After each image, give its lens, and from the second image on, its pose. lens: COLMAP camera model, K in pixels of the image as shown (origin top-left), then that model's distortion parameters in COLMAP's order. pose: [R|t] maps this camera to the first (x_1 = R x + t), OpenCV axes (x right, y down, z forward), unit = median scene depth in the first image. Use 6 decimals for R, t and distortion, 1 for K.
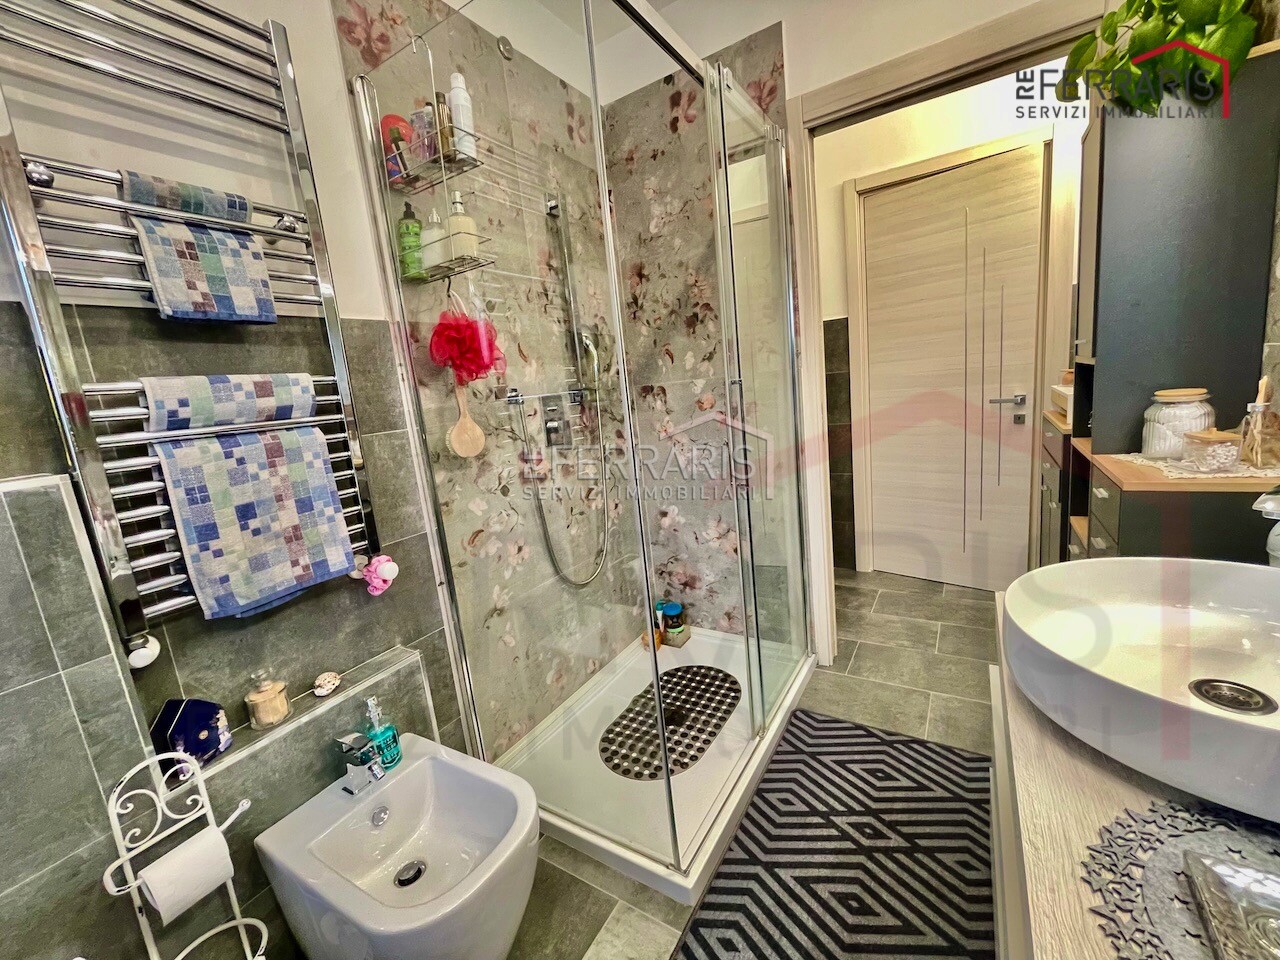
lens RADIAL K [[520.4, 0, 648.0], [0, 520.4, 472.6], [0, 0, 1]] dist [-0.005120, 0.002267]
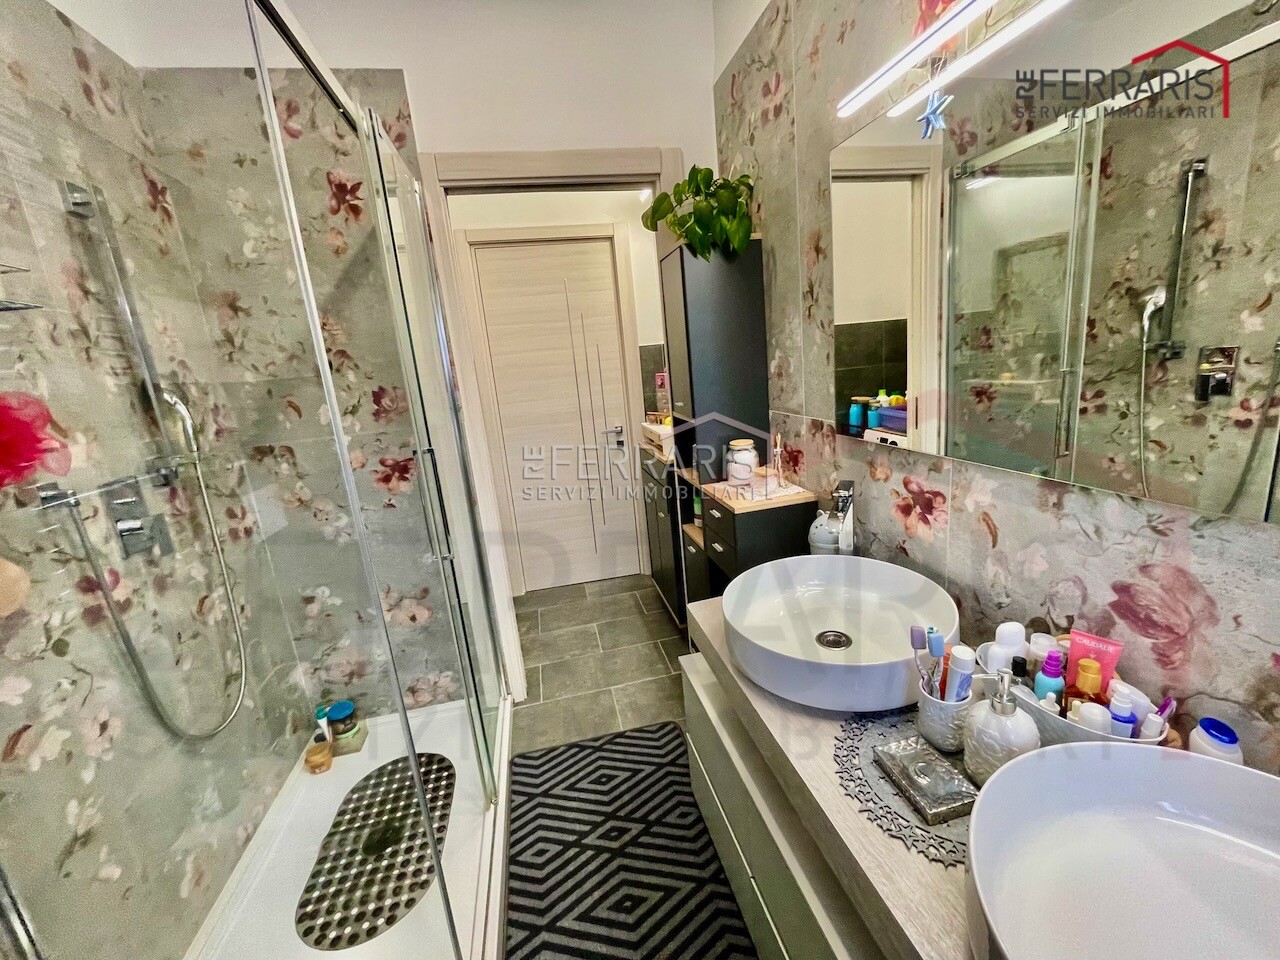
lens RADIAL K [[520.4, 0, 644.7], [0, 520.4, 470.6], [0, 0, 1]] dist [-0.005120, 0.002267]
pose [[0.719697, -0.115085, 0.684683, -0.151615], [0.134020, 0.990647, 0.025640, -0.086443], [-0.681230, 0.073308, 0.728390, 0.040642]]
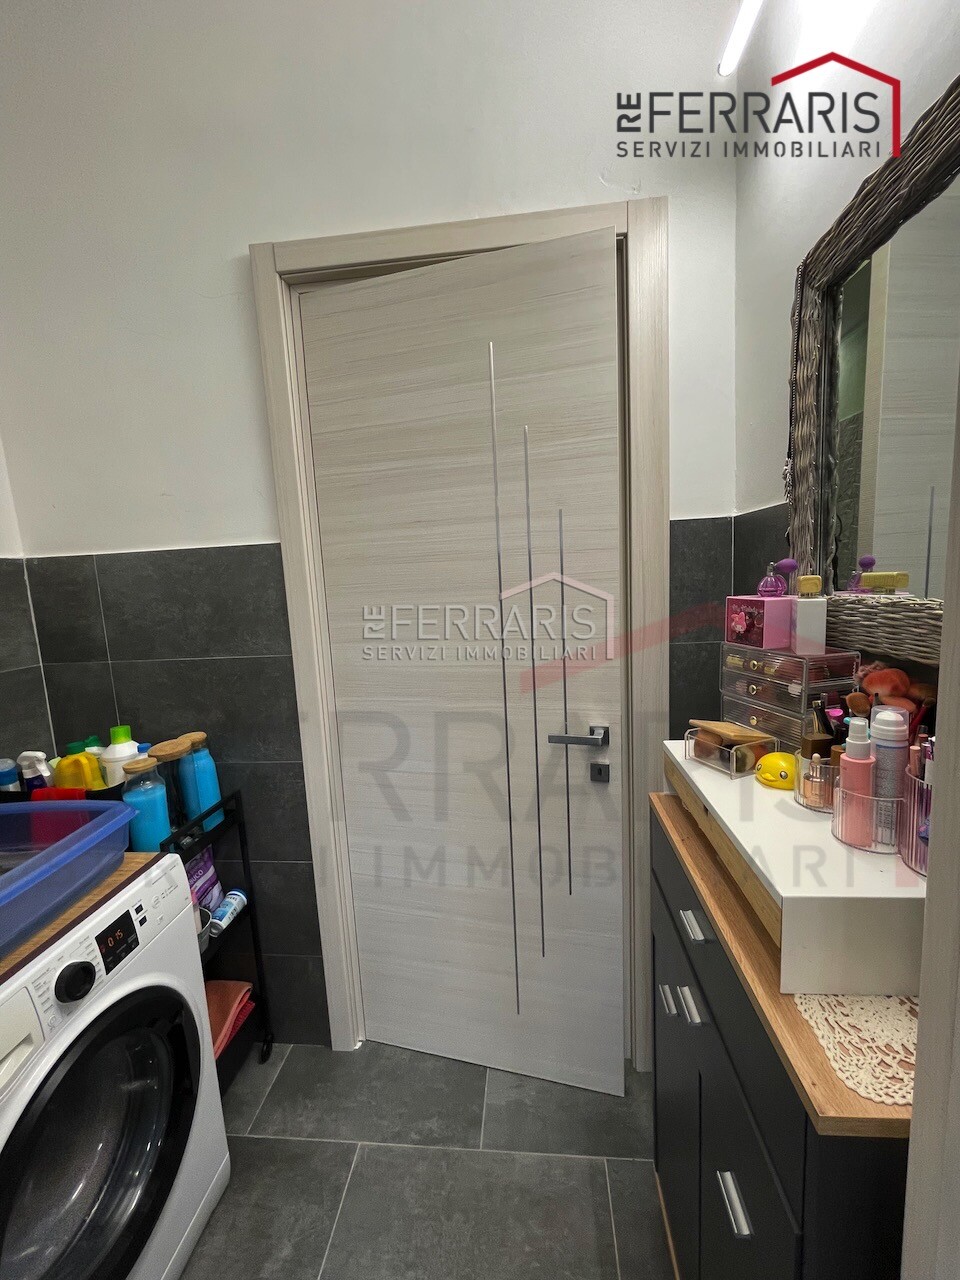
lens RADIAL K [[520.4, 0, 466.5], [0, 520.4, 636.0], [0, 0, 1]] dist [-0.005120, 0.002267]
pose [[0.913294, -0.005700, 0.407262, 0.482224], [0.031975, 0.997819, -0.057741, -0.257469], [-0.406045, 0.065757, 0.911484, 0.718251]]
